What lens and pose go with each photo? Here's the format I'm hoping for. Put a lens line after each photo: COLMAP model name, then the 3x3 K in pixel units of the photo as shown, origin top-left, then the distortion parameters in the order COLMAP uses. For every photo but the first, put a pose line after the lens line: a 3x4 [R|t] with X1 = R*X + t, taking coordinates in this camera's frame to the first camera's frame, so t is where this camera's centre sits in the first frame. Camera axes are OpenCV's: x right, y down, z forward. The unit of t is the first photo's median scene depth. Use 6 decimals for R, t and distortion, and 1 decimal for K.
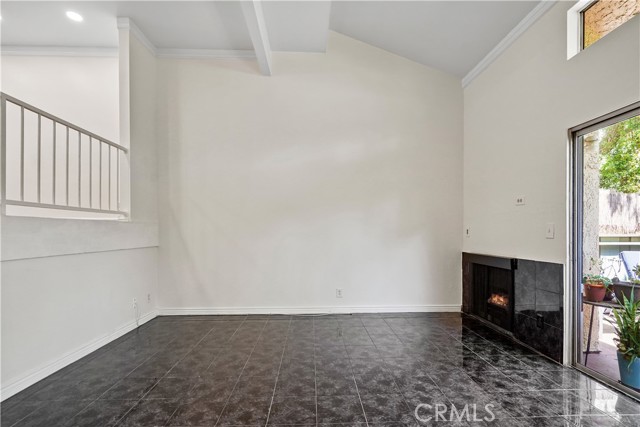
lens RADIAL K [[297.4, 0, 322.9], [0, 297.4, 235.5], [0, 0, 1]] dist [-0.009153, -0.000511]
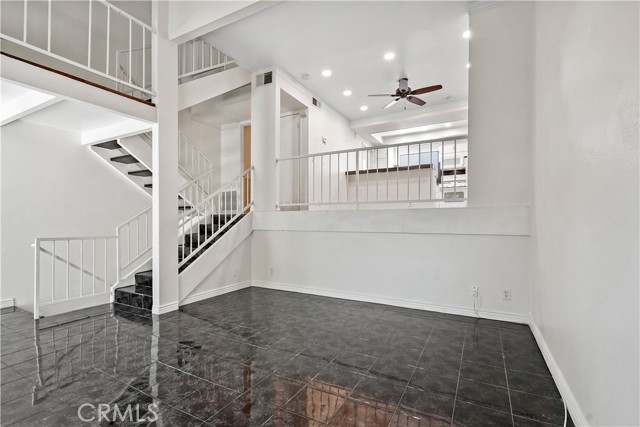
lens RADIAL K [[297.4, 0, 317.7], [0, 297.4, 218.0], [0, 0, 1]] dist [-0.009153, -0.000511]
pose [[-0.516756, -0.004984, -0.856118, 0.508636], [-0.009528, 0.999955, -0.000070, -0.006213], [0.856080, 0.008121, -0.516780, 1.172544]]
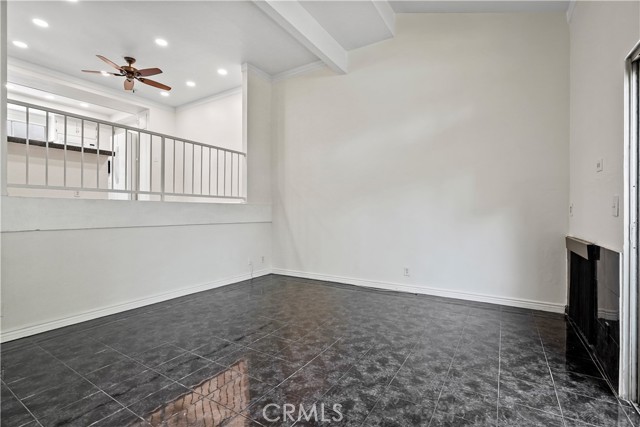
lens RADIAL K [[297.4, 0, 323.0], [0, 297.4, 210.8], [0, 0, 1]] dist [-0.009153, -0.000511]
pose [[0.828610, -0.005026, -0.559803, 0.495867], [-0.005001, 0.999853, -0.016379, 0.010099], [0.559803, 0.016372, 0.828464, 0.019143]]
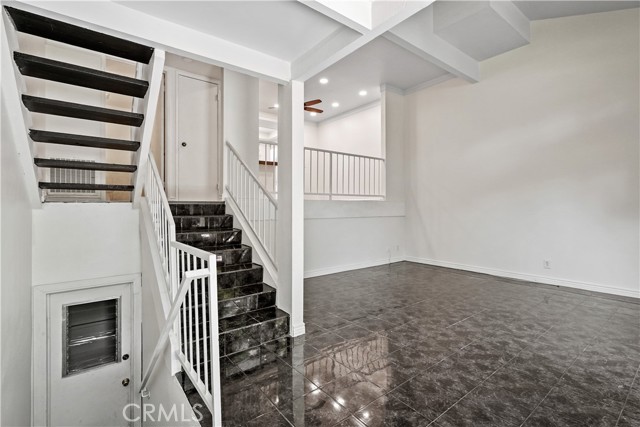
lens RADIAL K [[297.4, 0, 315.9], [0, 297.4, 205.3], [0, 0, 1]] dist [-0.009153, -0.000511]
pose [[0.570073, -0.007781, -0.821557, 0.584278], [-0.007185, 0.999870, -0.014455, 0.008316], [0.821563, 0.014143, 0.569943, -0.346589]]
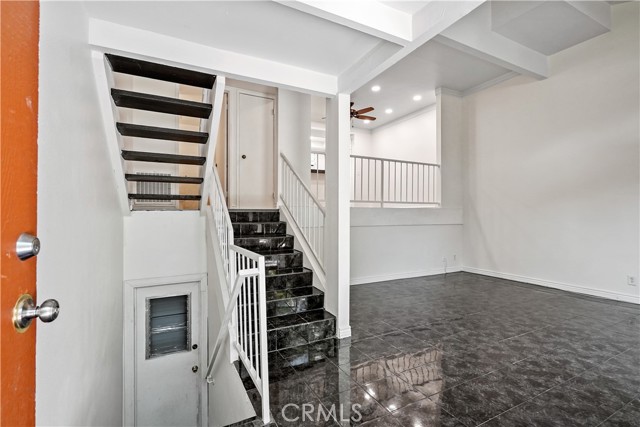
lens RADIAL K [[297.4, 0, 318.0], [0, 297.4, 213.8], [0, 0, 1]] dist [-0.009153, -0.000511]
pose [[0.411658, -0.003923, -0.911330, 0.632637], [-0.010254, 0.999907, -0.008936, 0.007235], [0.911281, 0.013024, 0.411580, -0.342184]]
